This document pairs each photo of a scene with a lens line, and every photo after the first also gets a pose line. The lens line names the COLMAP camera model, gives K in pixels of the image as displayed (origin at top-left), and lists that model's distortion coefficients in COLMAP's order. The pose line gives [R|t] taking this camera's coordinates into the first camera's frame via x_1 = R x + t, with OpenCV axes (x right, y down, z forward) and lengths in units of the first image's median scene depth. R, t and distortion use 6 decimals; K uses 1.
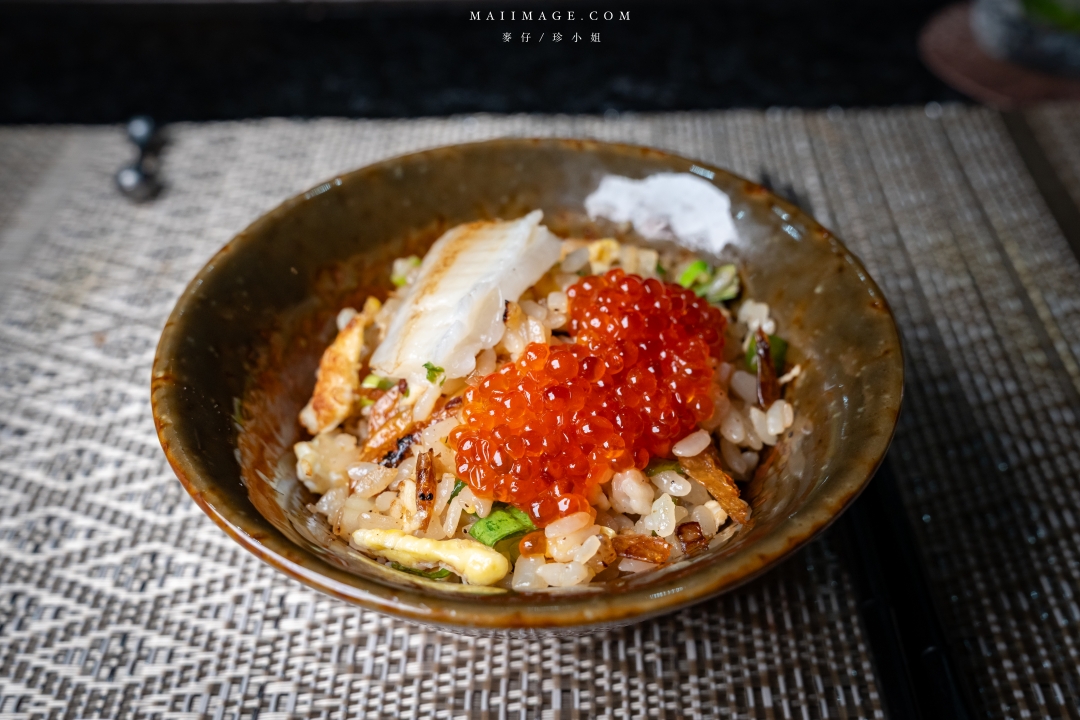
lens RADIAL K [[1178.4, 0, 549.0], [0, 1178.4, 369.1], [0, 0, 1]] dist [0.045300, 0.000000]
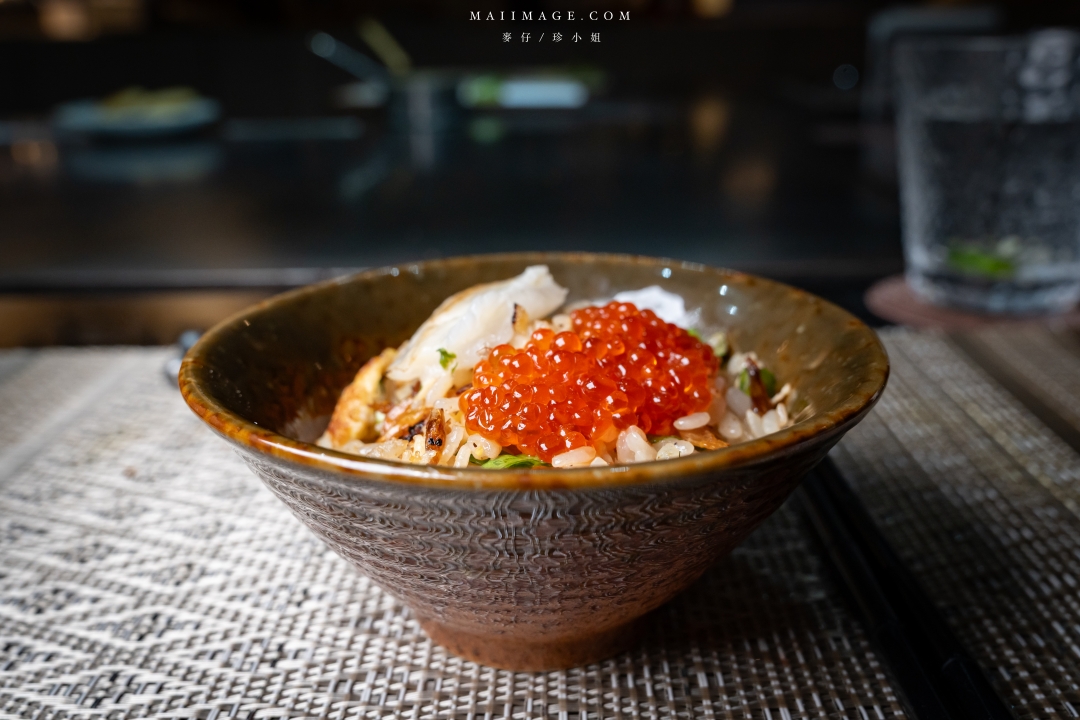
lens RADIAL K [[1062.6, 0, 548.3], [0, 1062.6, 356.6], [0, 0, 1]] dist [0.024132, 0.000000]
pose [[0.999999, -0.000256, 0.001104, -0.006053], [0.000661, 0.923102, -0.384555, 0.329247], [-0.000921, 0.384556, 0.923101, 0.100177]]
